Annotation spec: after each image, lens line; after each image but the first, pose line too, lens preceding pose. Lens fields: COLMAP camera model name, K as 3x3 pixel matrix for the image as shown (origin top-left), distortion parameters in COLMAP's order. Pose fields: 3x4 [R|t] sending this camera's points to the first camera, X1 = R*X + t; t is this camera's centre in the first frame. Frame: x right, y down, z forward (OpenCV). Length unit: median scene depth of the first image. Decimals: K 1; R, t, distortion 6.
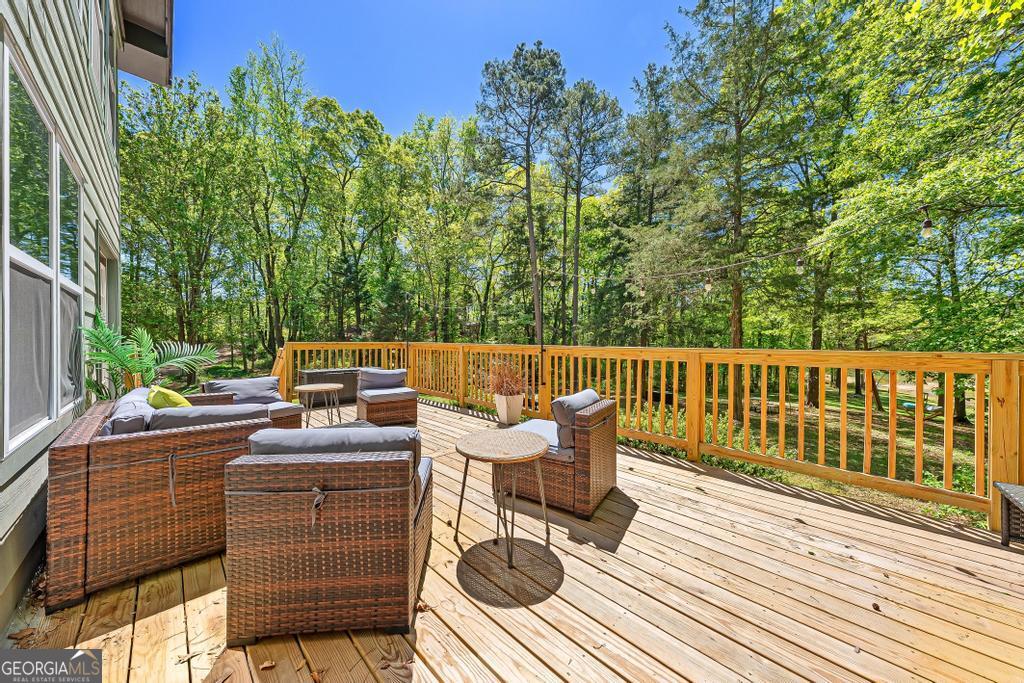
lens RADIAL K [[352.8, 0, 510.1], [0, 352.8, 340.1], [0, 0, 1]] dist [-0.009562, -0.000012]
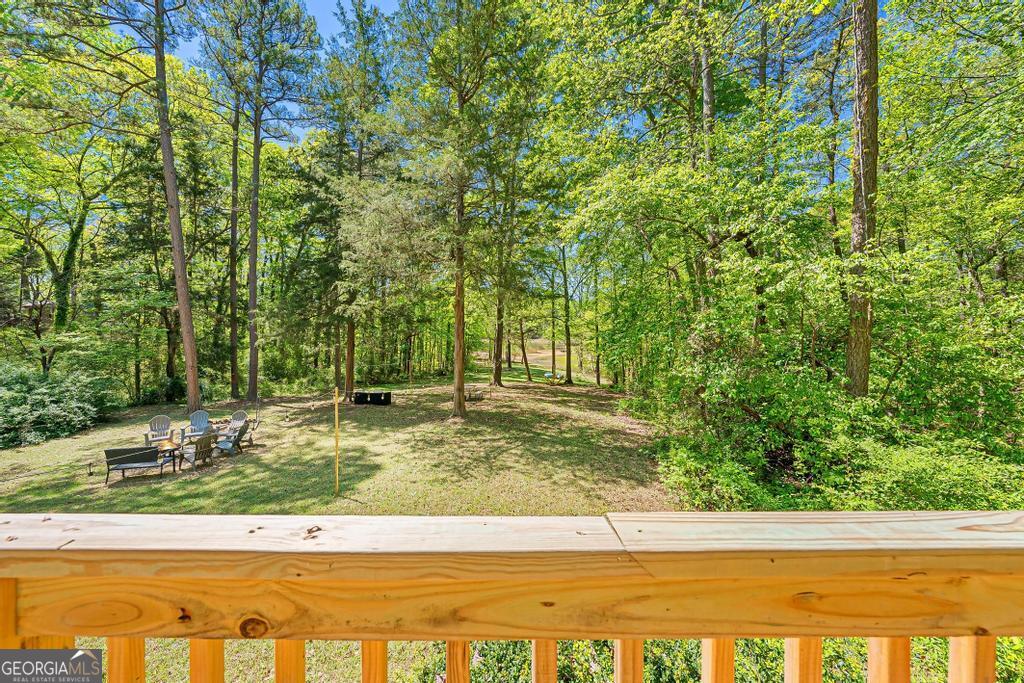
lens RADIAL K [[352.8, 0, 484.8], [0, 352.8, 322.0], [0, 0, 1]] dist [-0.009562, -0.000012]
pose [[0.718059, -0.006532, 0.695951, 0.025309], [0.012664, 0.999913, -0.003682, -0.009416], [-0.695867, 0.011457, 0.718079, 0.156501]]
